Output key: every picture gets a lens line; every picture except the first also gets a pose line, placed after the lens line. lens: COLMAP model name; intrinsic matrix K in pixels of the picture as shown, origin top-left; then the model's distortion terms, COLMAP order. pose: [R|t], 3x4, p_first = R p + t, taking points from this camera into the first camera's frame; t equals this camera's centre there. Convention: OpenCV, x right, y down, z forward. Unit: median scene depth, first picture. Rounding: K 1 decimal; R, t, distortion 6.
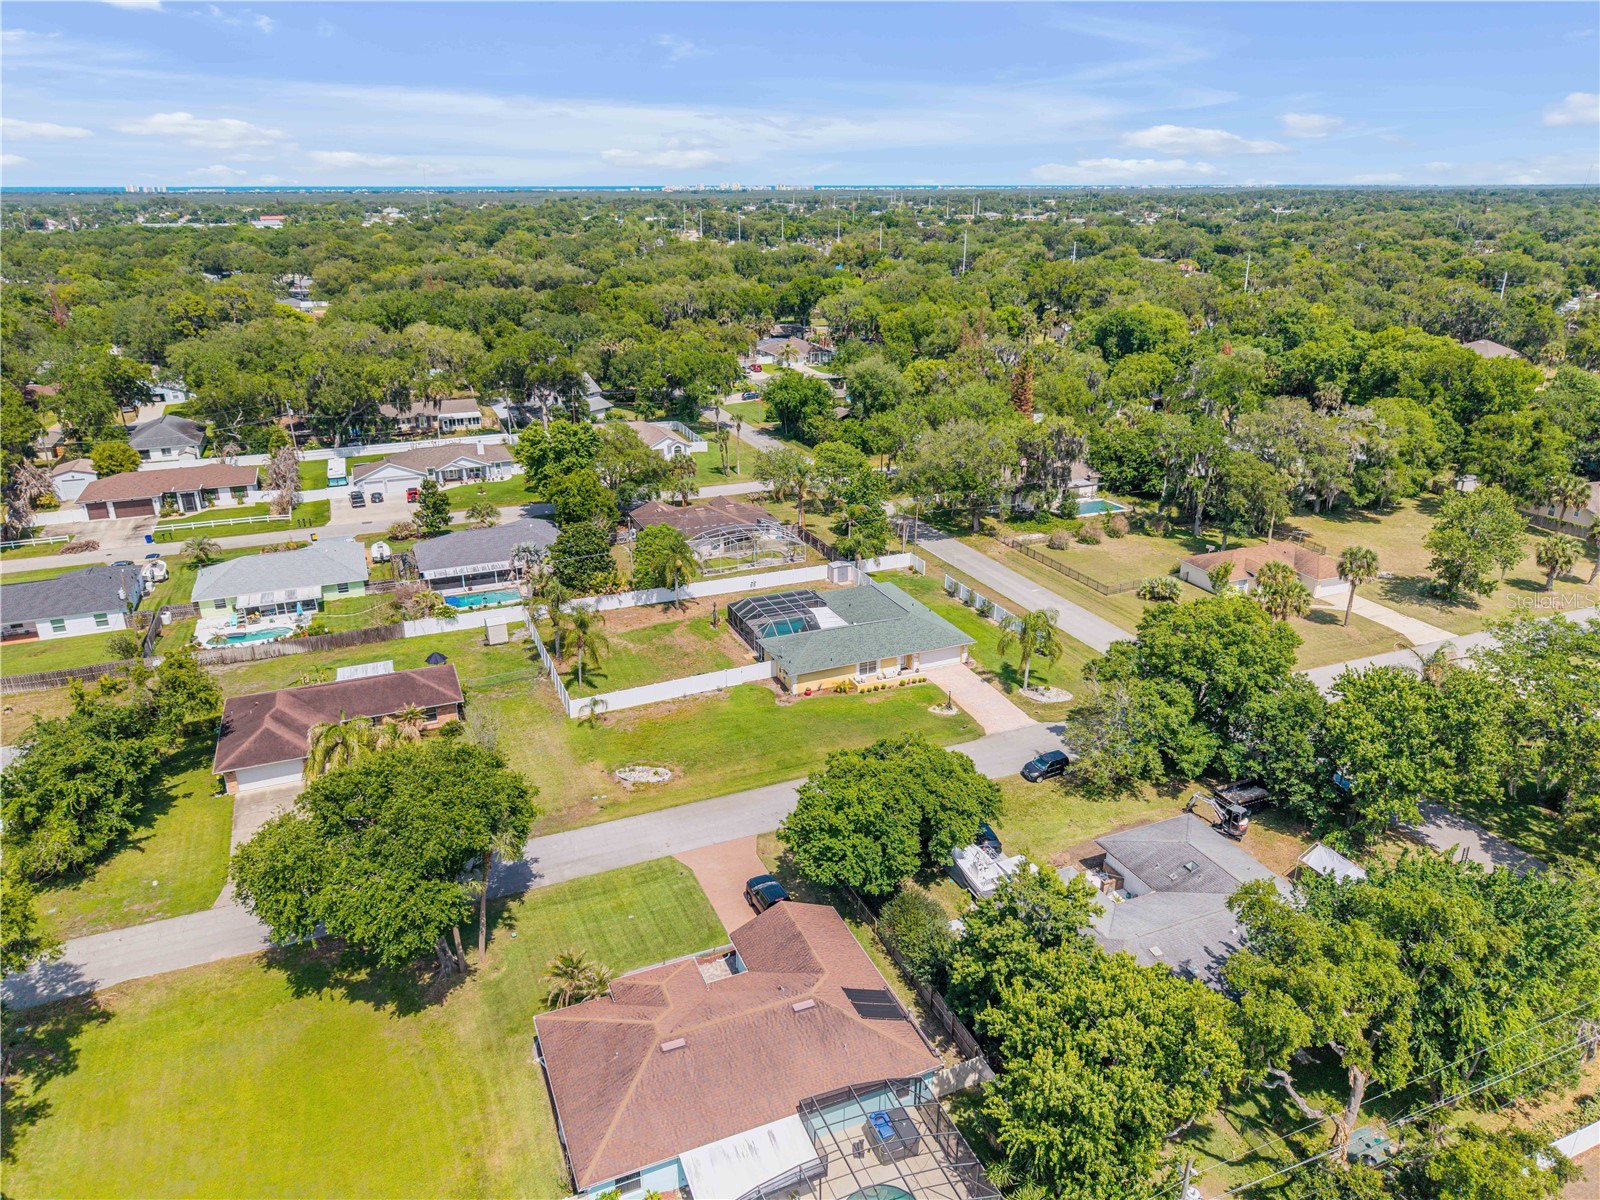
lens RADIAL K [[1082.6, 0, 800.0], [0, 1082.6, 600.0], [0, 0, 1]] dist [0.011526, -0.004623]
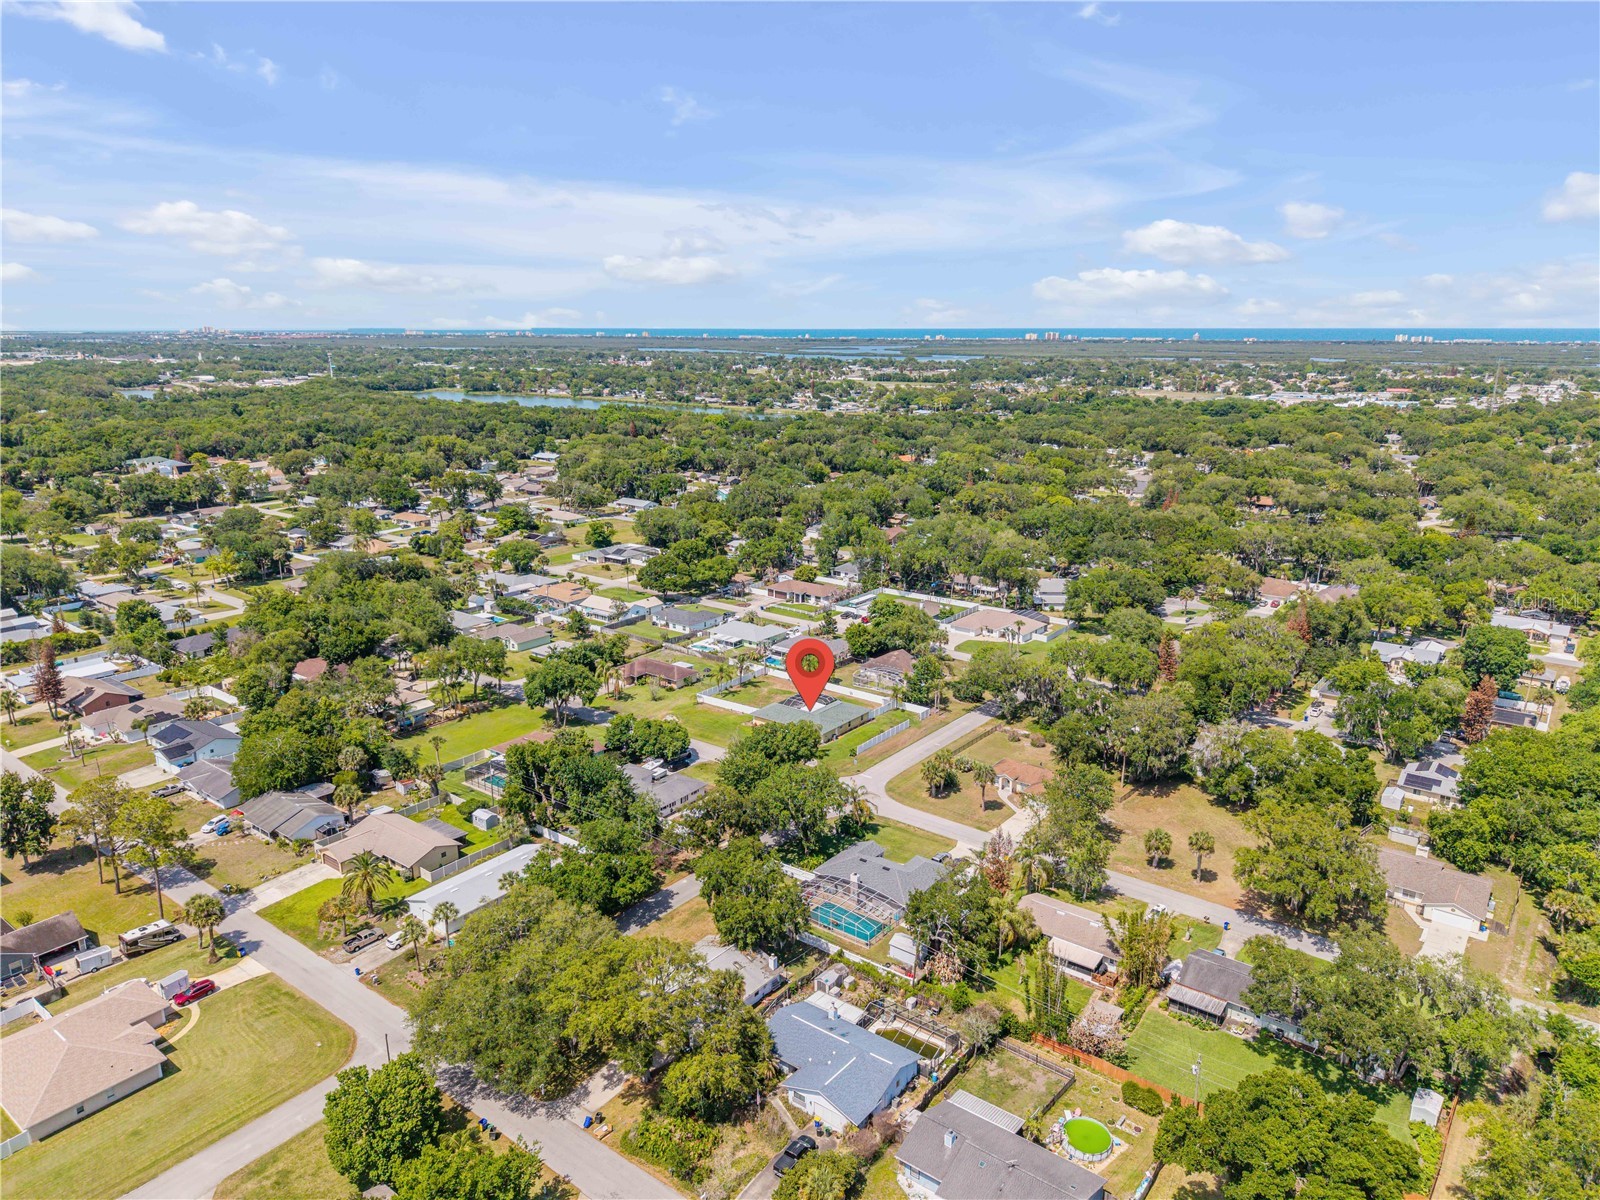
lens RADIAL K [[1070.4, 0, 800.0], [0, 1070.4, 600.0], [0, 0, 1]] dist [0.160977, -0.000954]
pose [[0.490896, 0.217488, -0.843635, 1.616032], [-0.315187, 0.947083, 0.060755, -0.281500], [0.812205, 0.236079, 0.533469, -0.186348]]
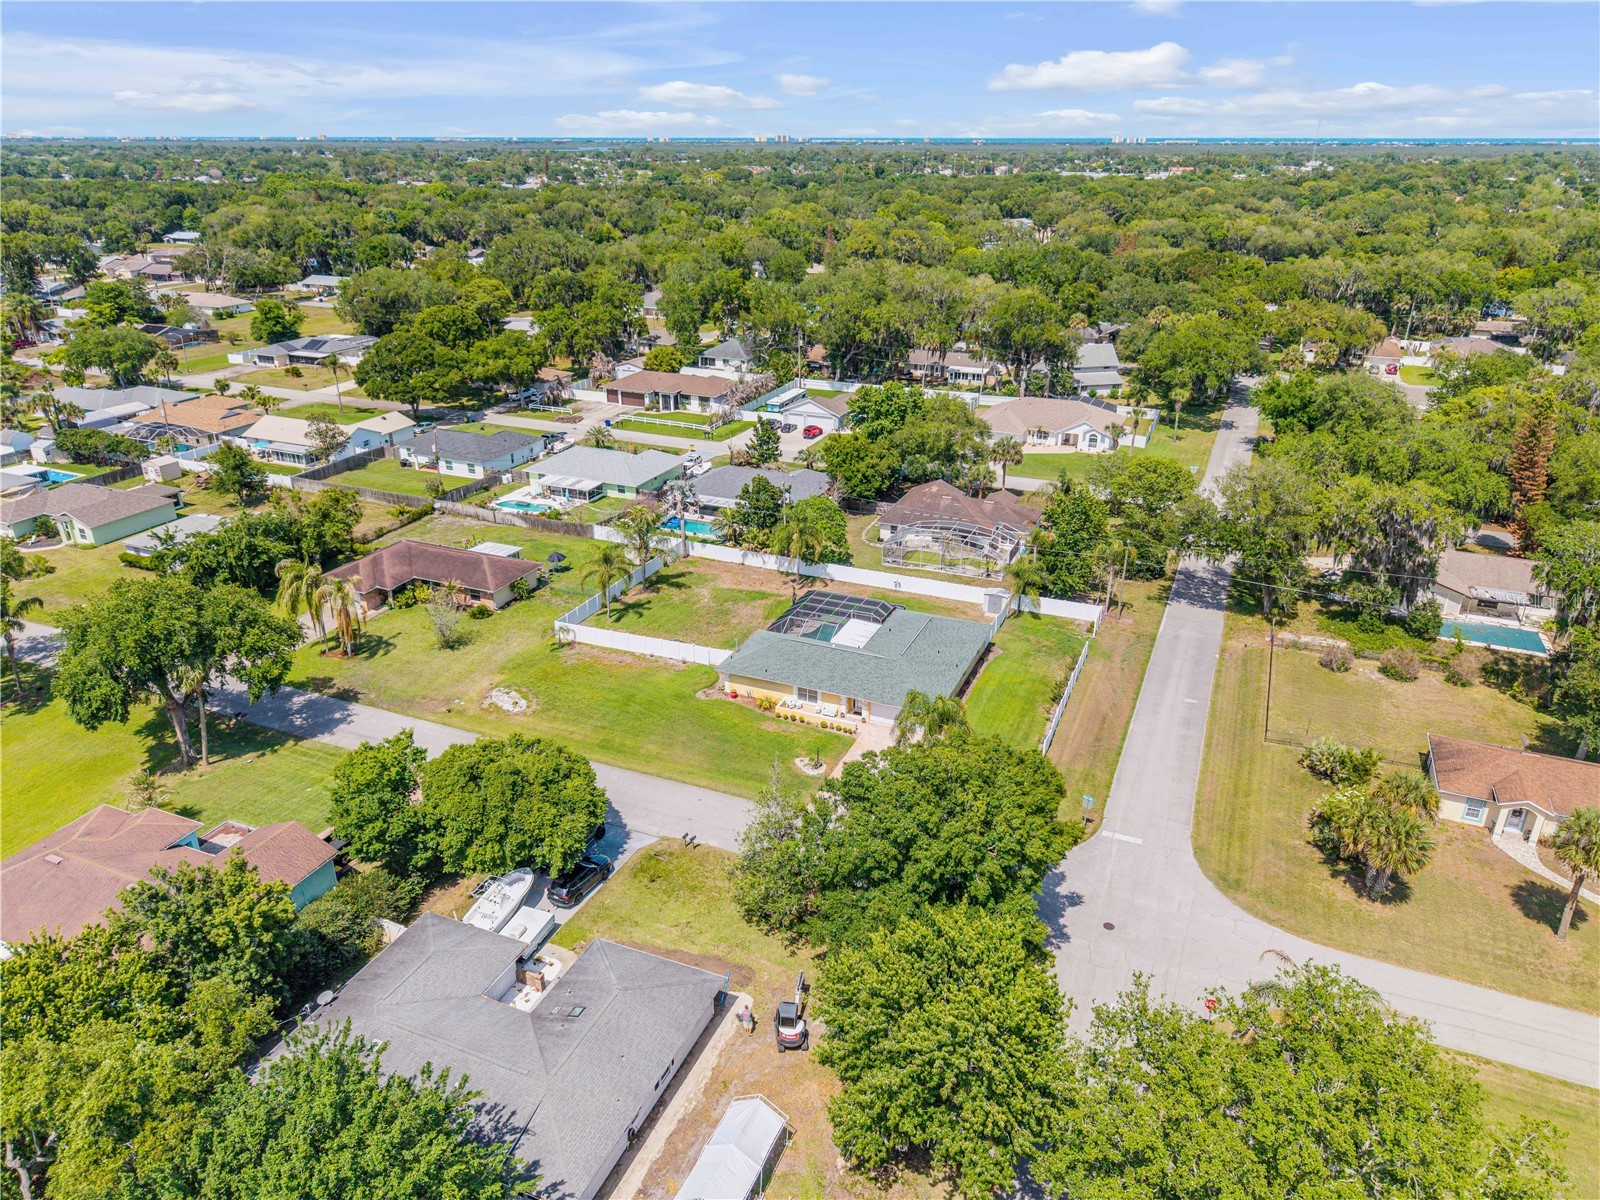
lens RADIAL K [[1082.6, 0, 800.0], [0, 1082.6, 600.0], [0, 0, 1]] dist [0.011526, -0.004623]
pose [[0.690013, 0.287630, -0.664192, 0.527561], [-0.263059, 0.954555, 0.140086, -0.112724], [0.674301, 0.078060, 0.734320, 0.291251]]
